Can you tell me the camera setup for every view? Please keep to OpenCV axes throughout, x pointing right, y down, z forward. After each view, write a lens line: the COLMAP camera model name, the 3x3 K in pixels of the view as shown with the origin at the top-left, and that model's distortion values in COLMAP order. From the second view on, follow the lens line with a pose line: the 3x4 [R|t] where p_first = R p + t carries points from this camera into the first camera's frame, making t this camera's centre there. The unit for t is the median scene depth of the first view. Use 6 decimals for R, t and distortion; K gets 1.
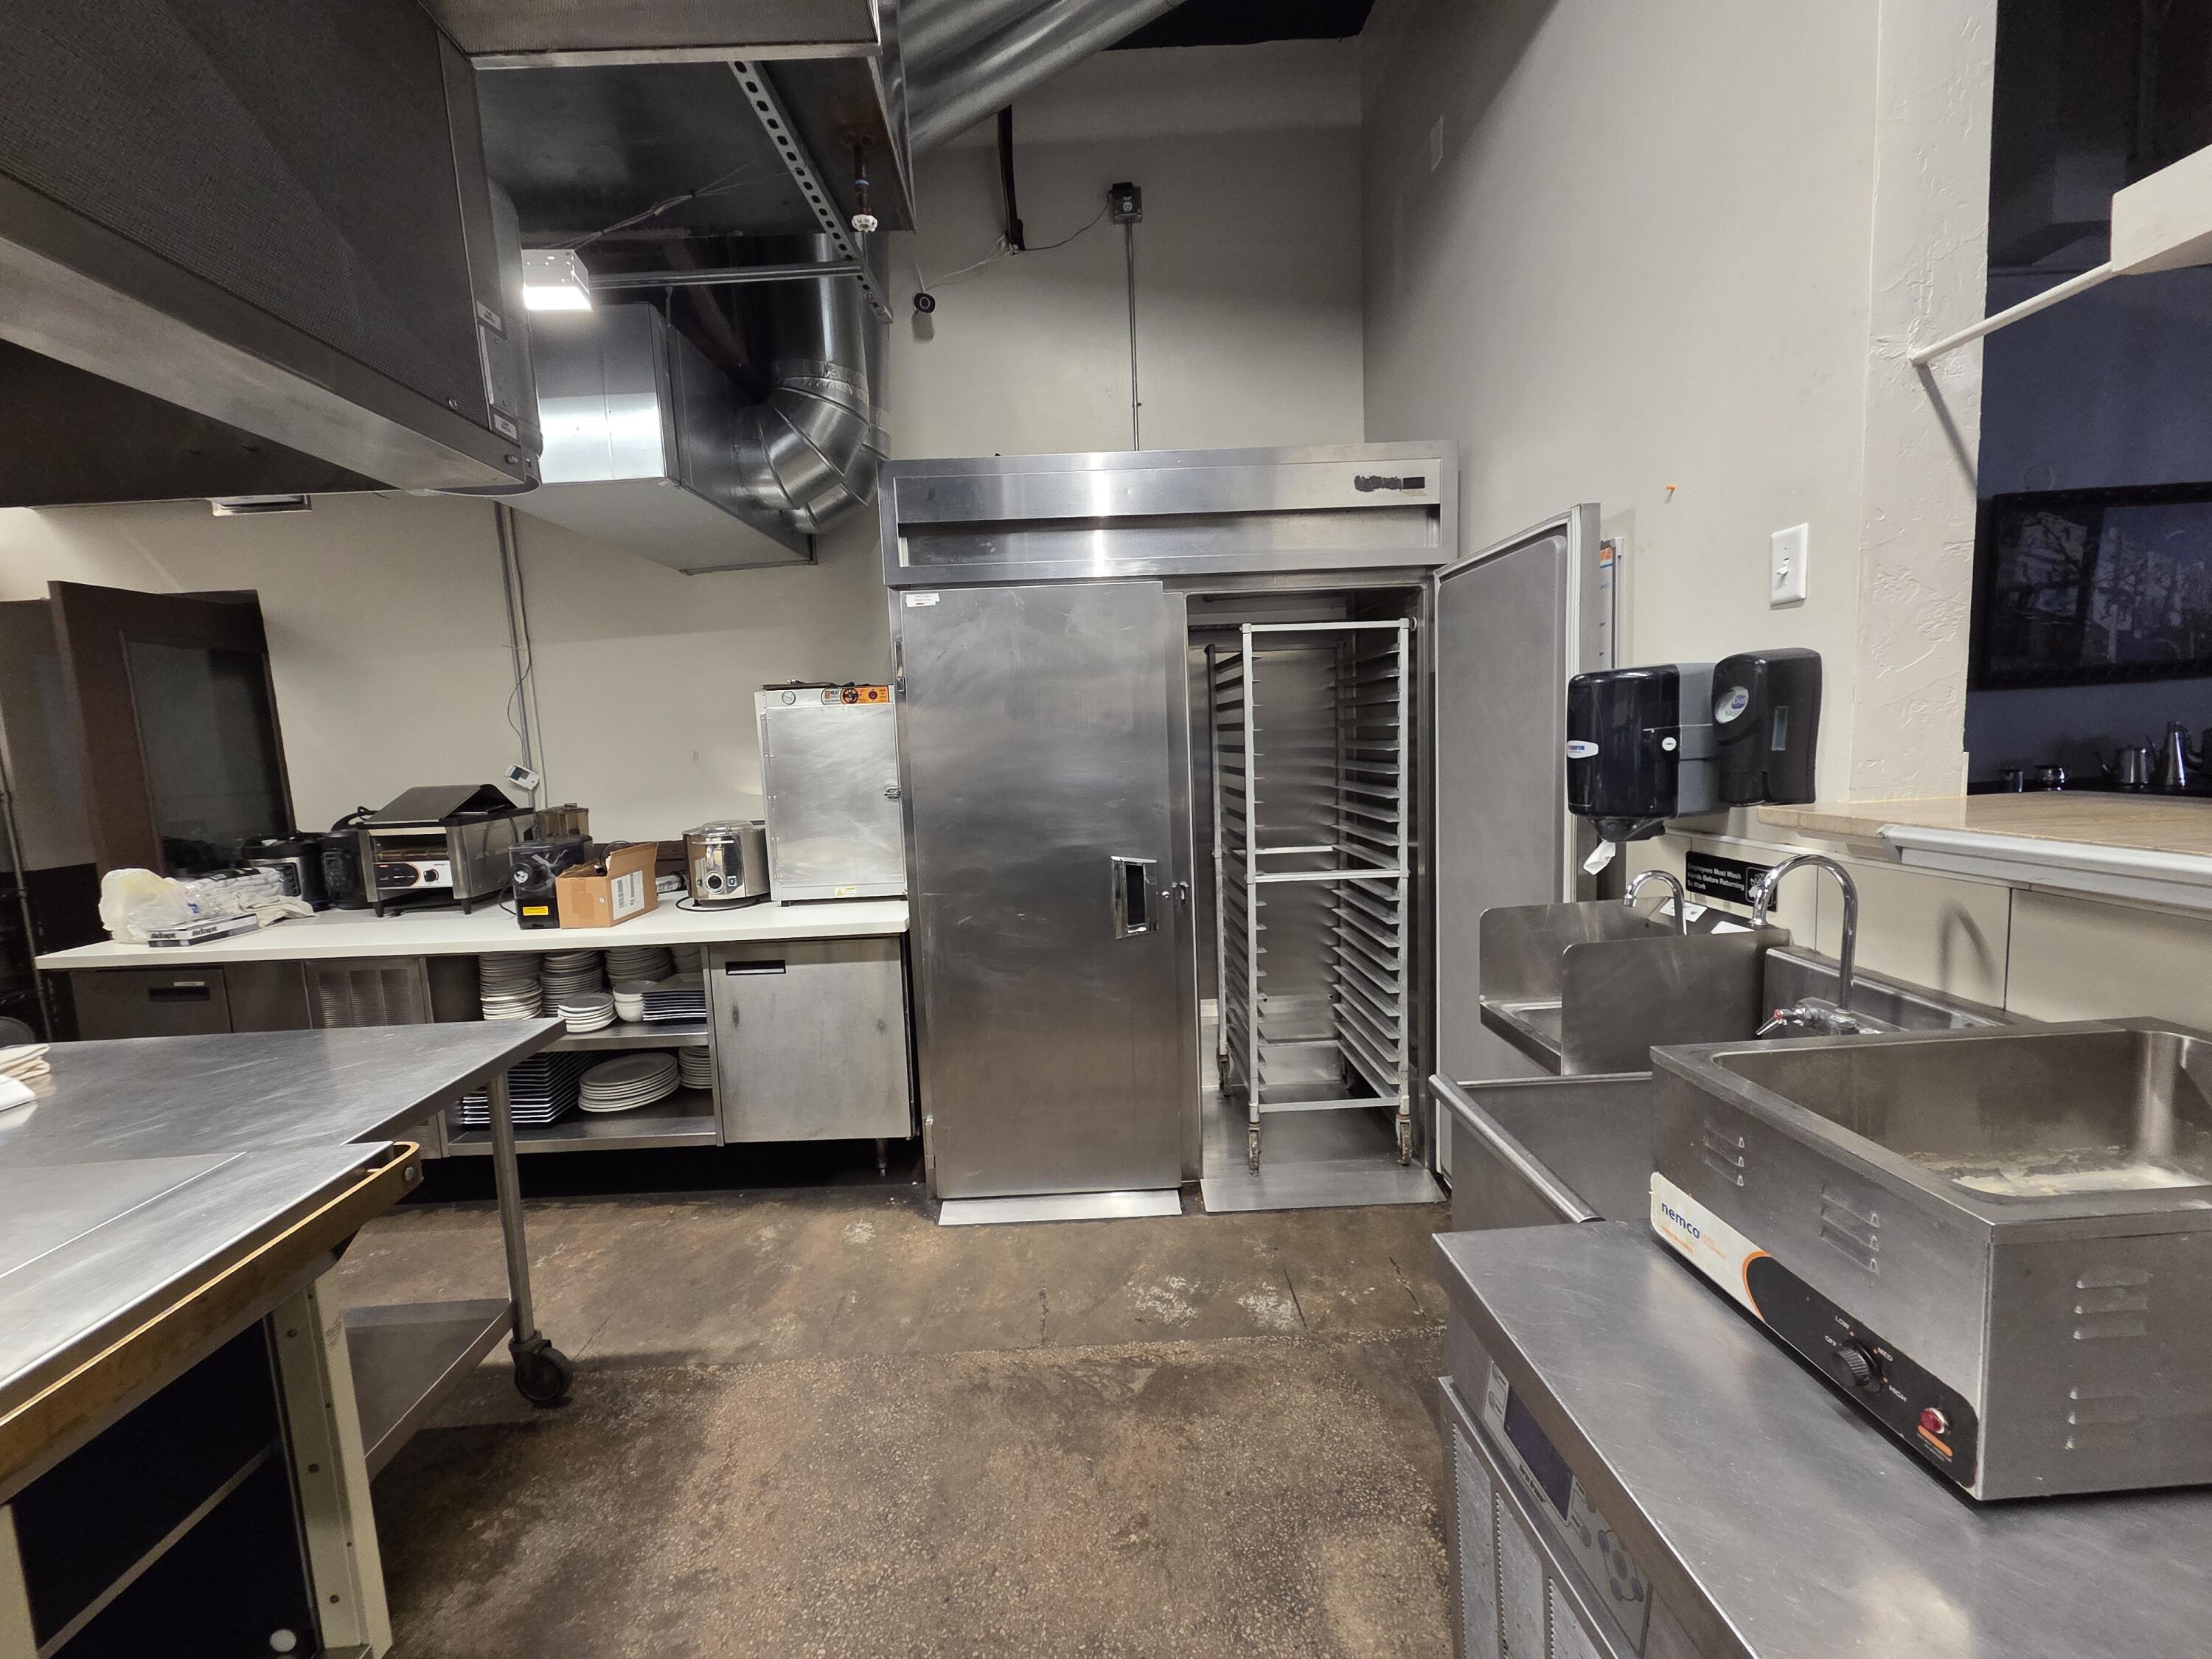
lens RADIAL K [[910.3, 0, 1090.6], [0, 910.3, 839.4], [0, 0, 1]] dist [0.004605, -0.000291]
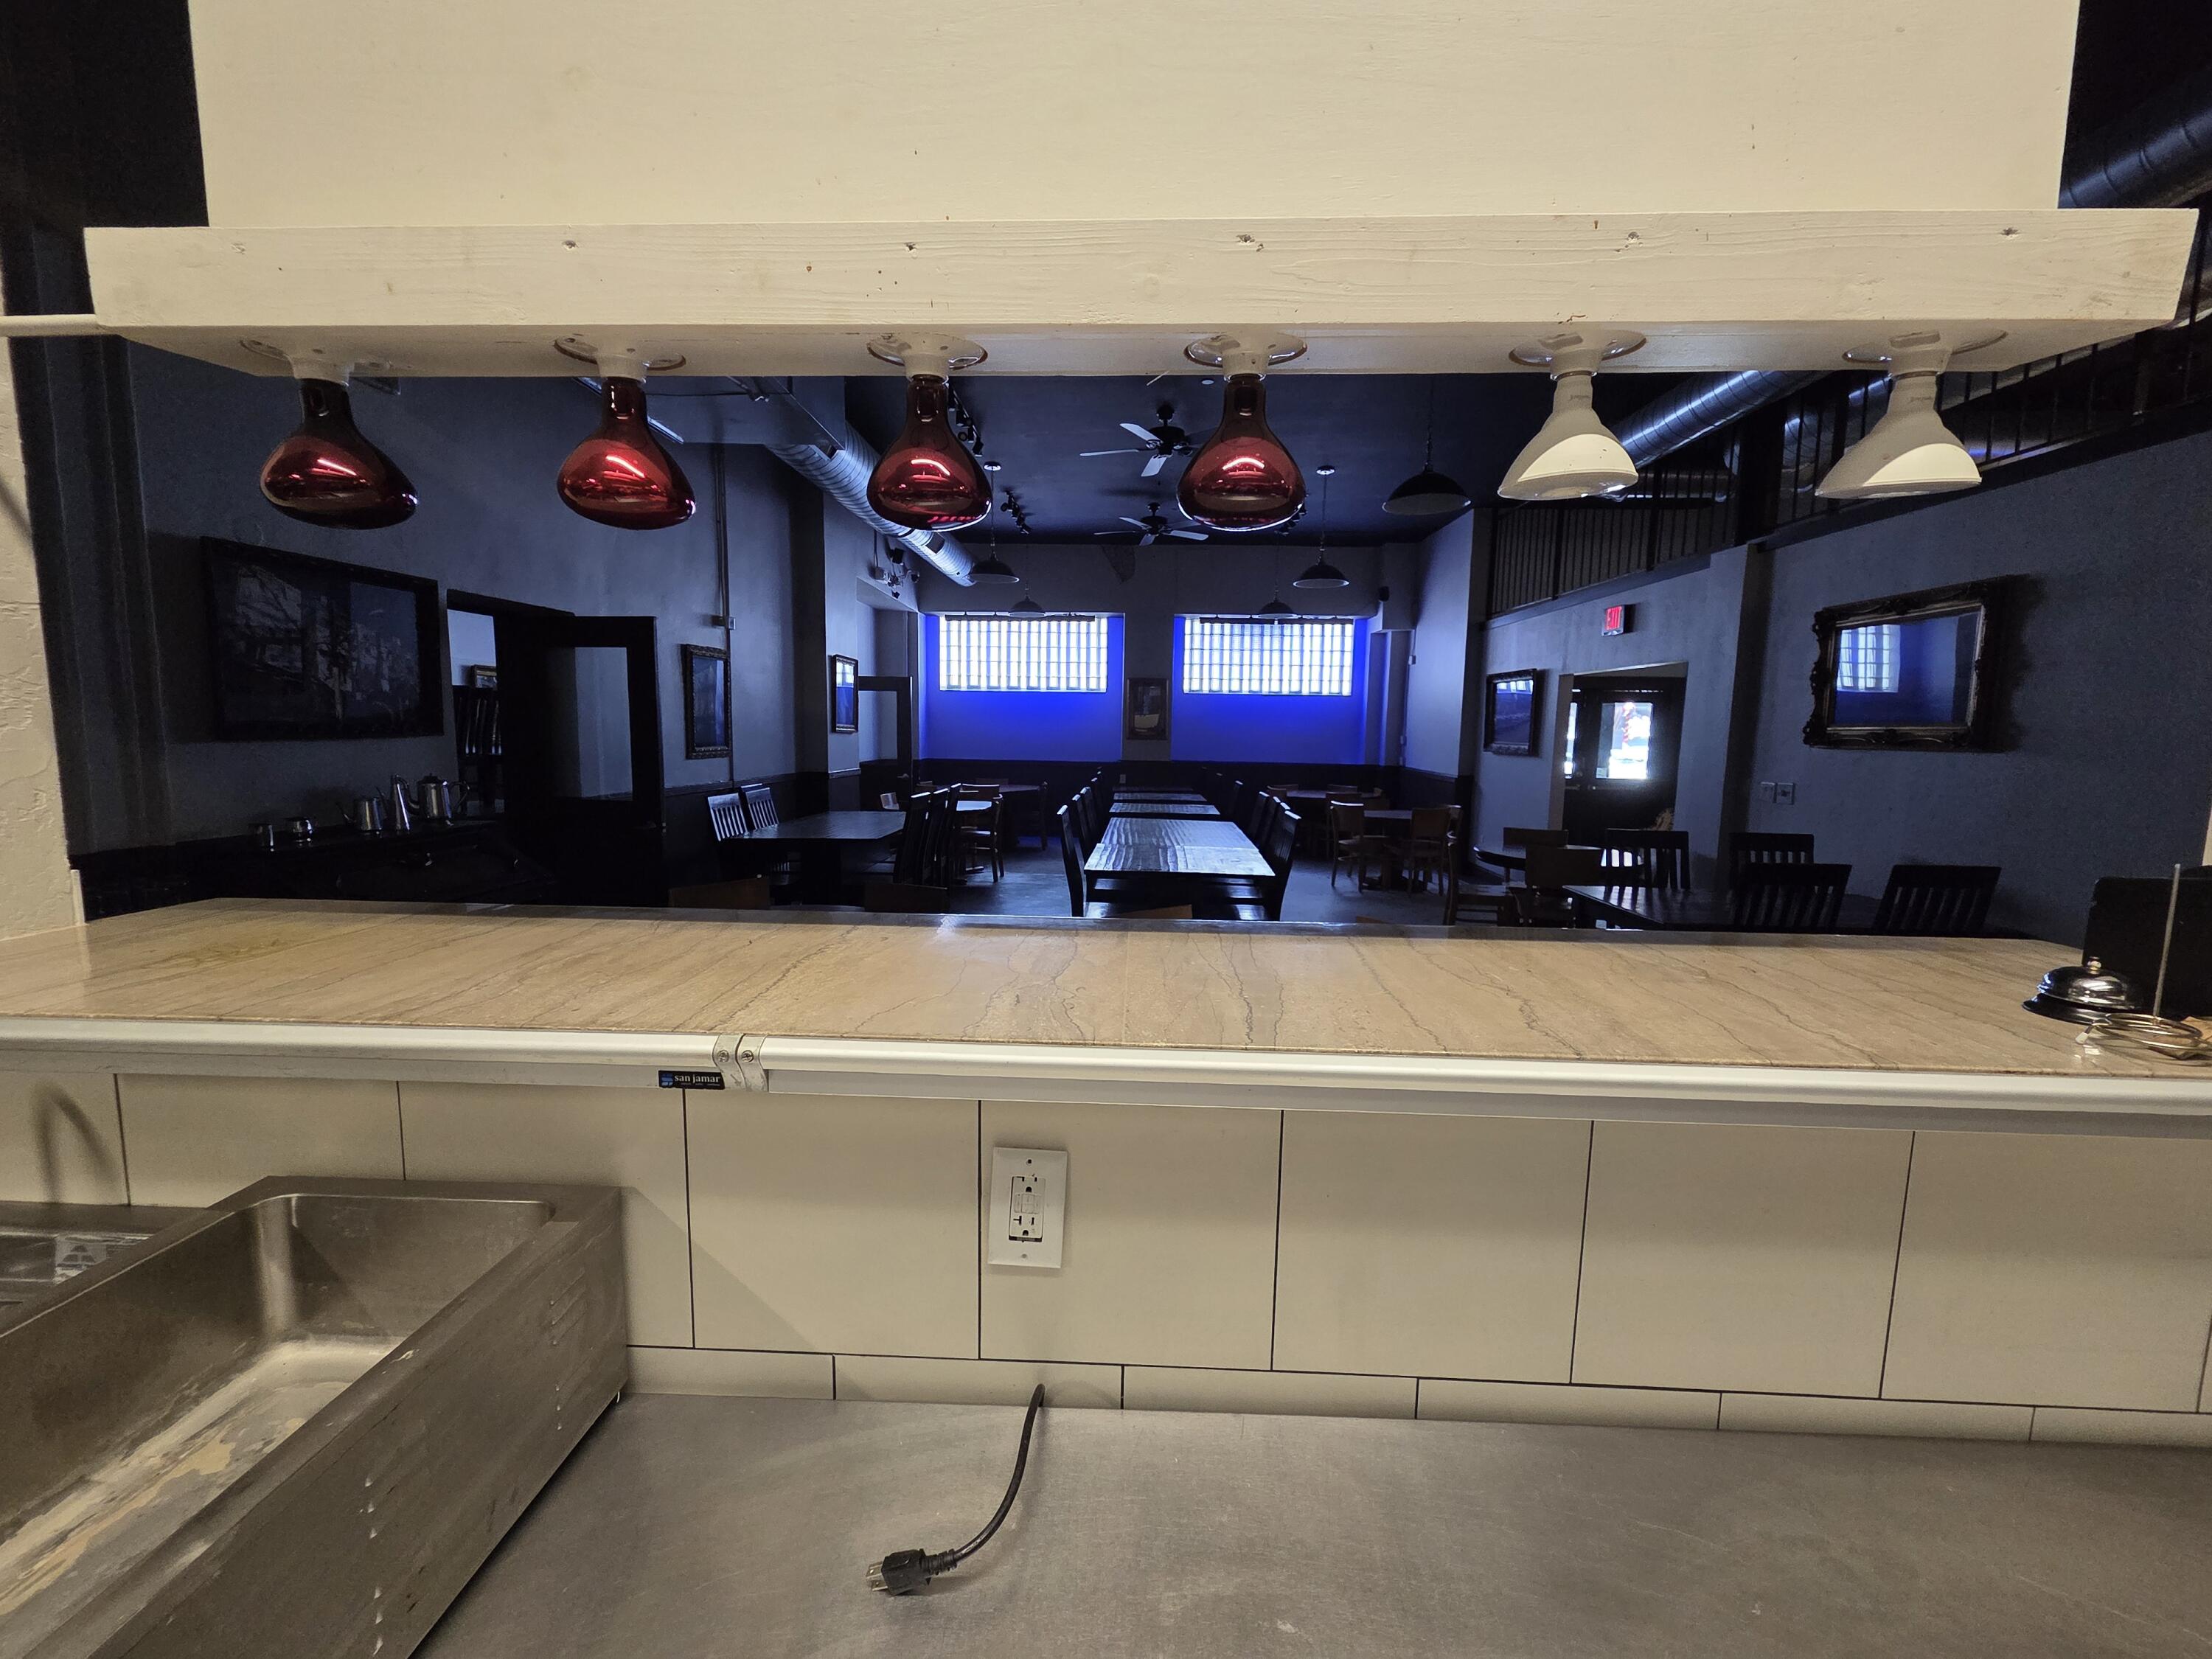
lens RADIAL K [[910.3, 0, 1107.5], [0, 910.3, 823.8], [0, 0, 1]] dist [0.004605, -0.000291]
pose [[0.078627, -0.055377, 0.995365, 0.066840], [0.093480, 0.994466, 0.047943, -0.024793], [-0.992512, 0.089277, 0.083369, 0.011538]]
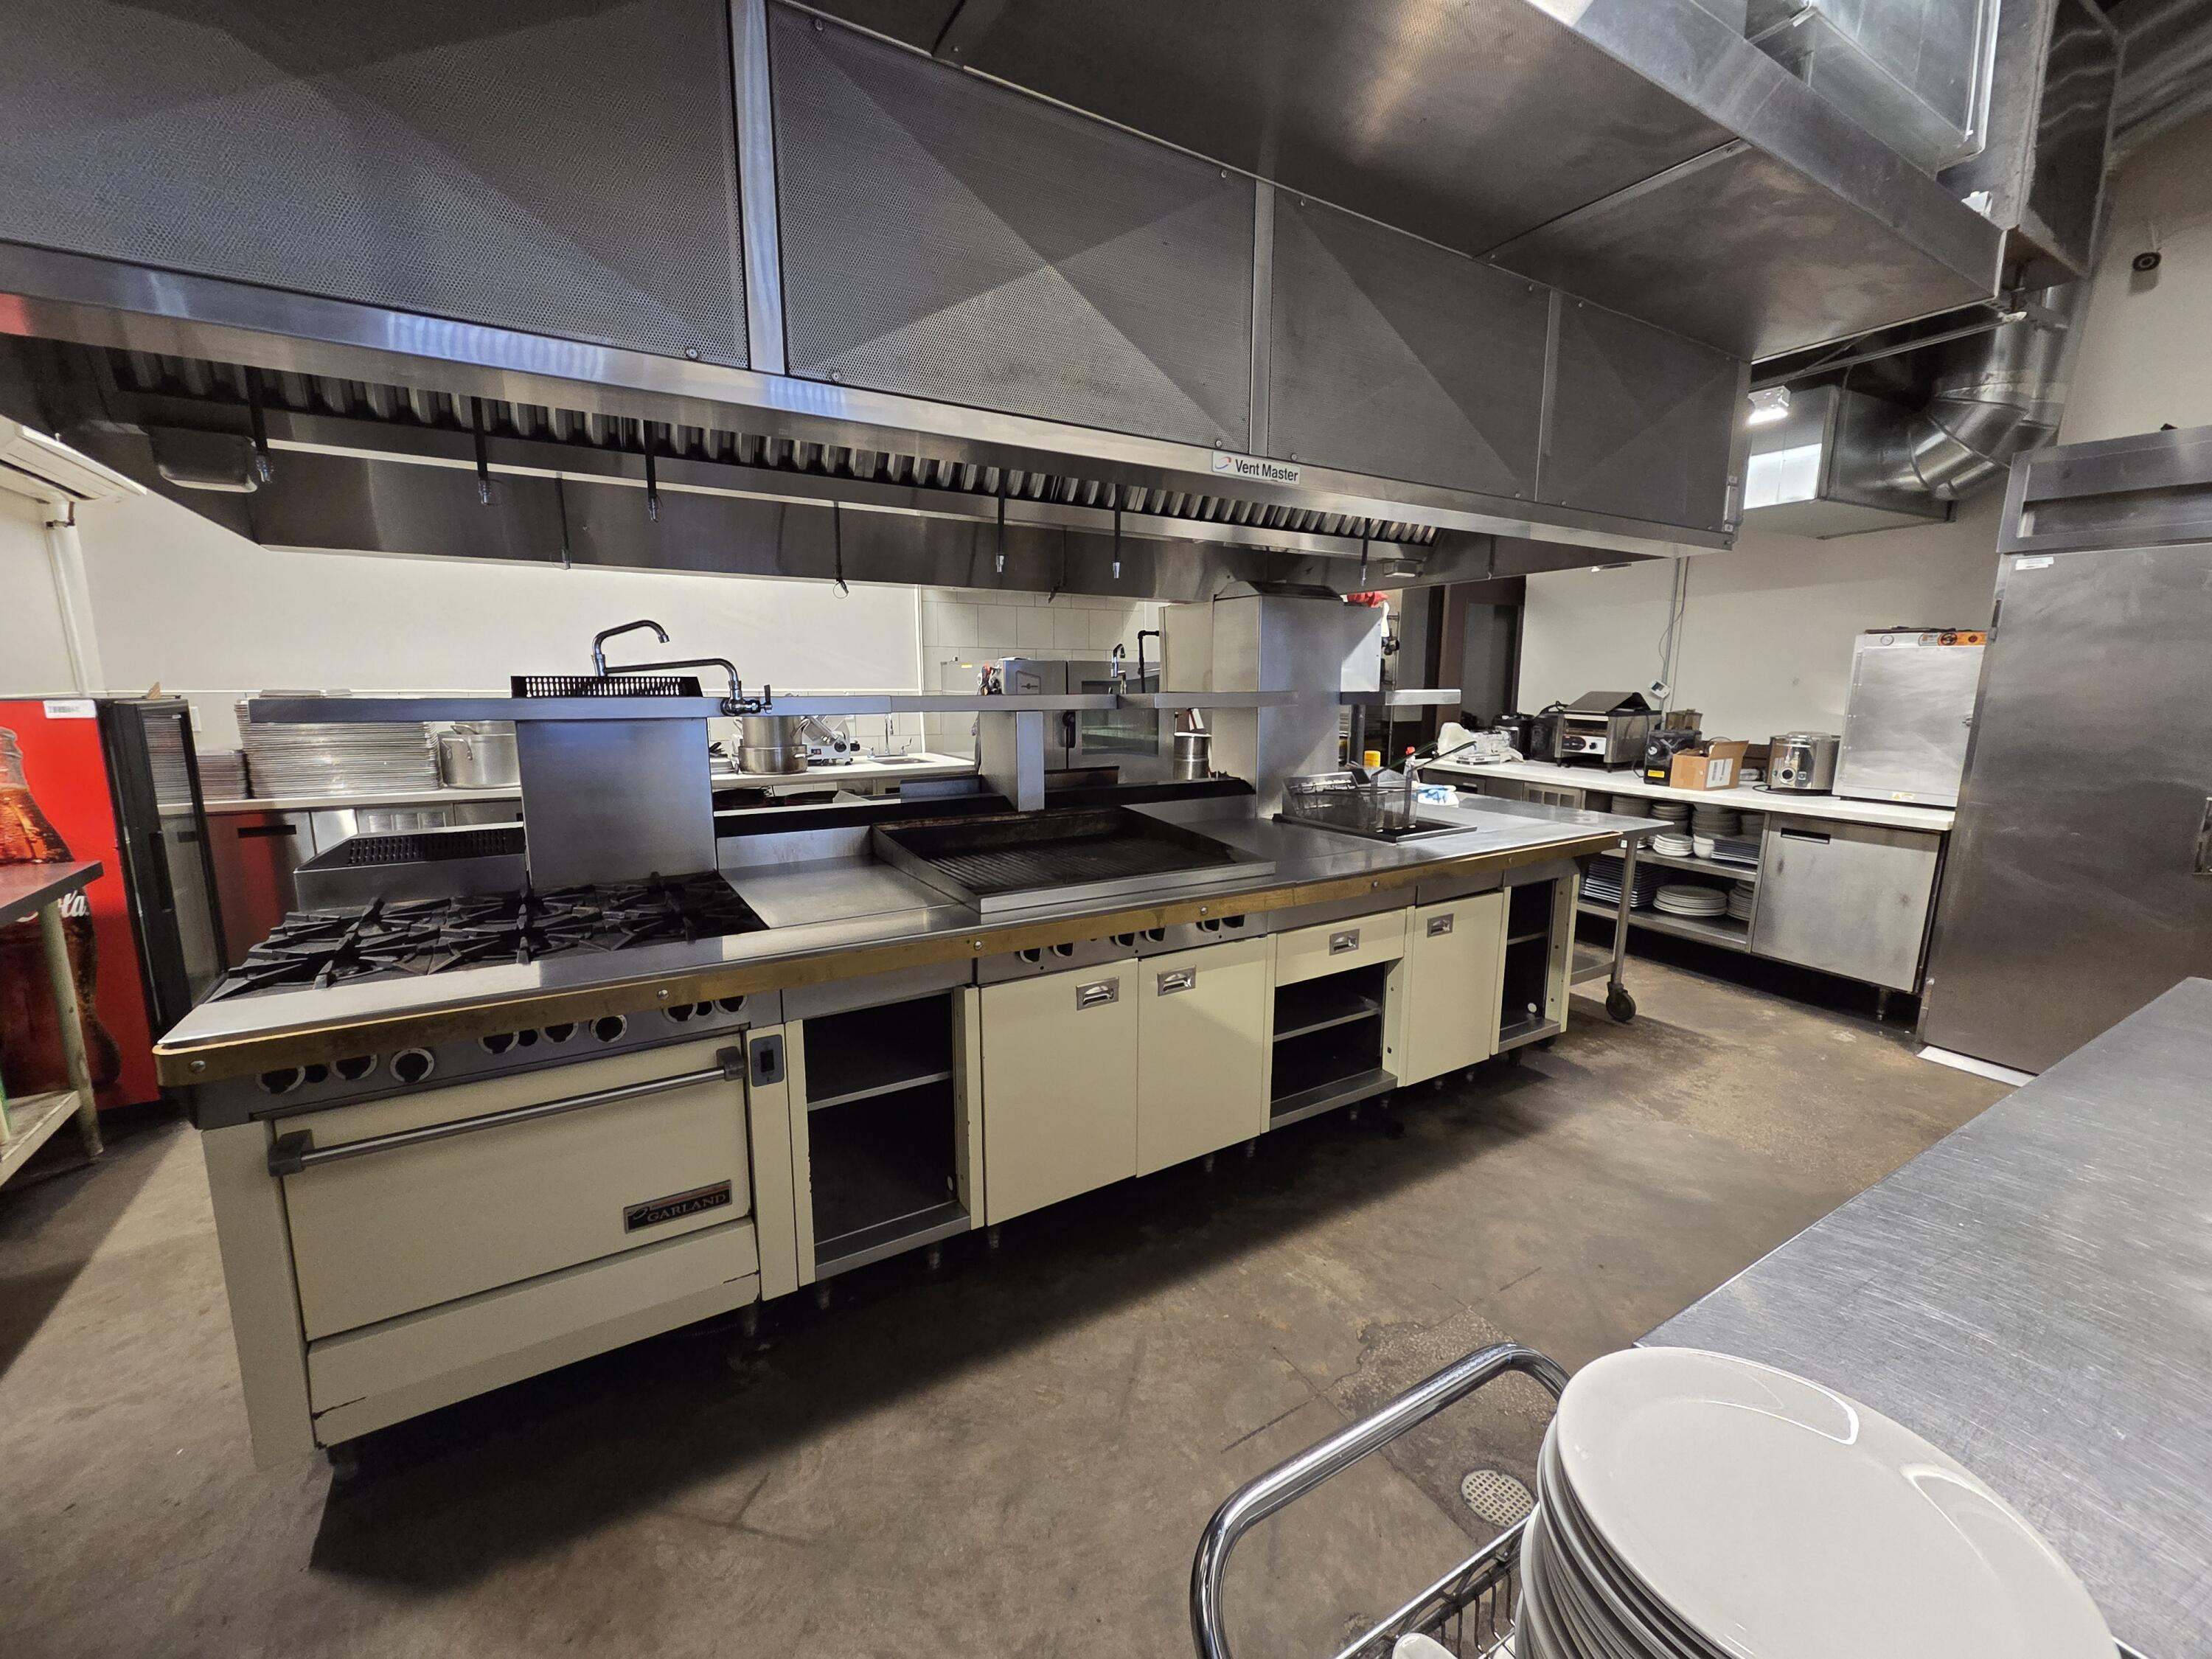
lens RADIAL K [[910.3, 0, 1112.4], [0, 910.3, 832.5], [0, 0, 1]] dist [0.004605, -0.000291]
pose [[0.495474, 0.197491, -0.845874, 0.287898], [-0.128939, 0.979744, 0.153220, 0.057594], [0.858999, 0.033149, 0.510902, -0.625259]]
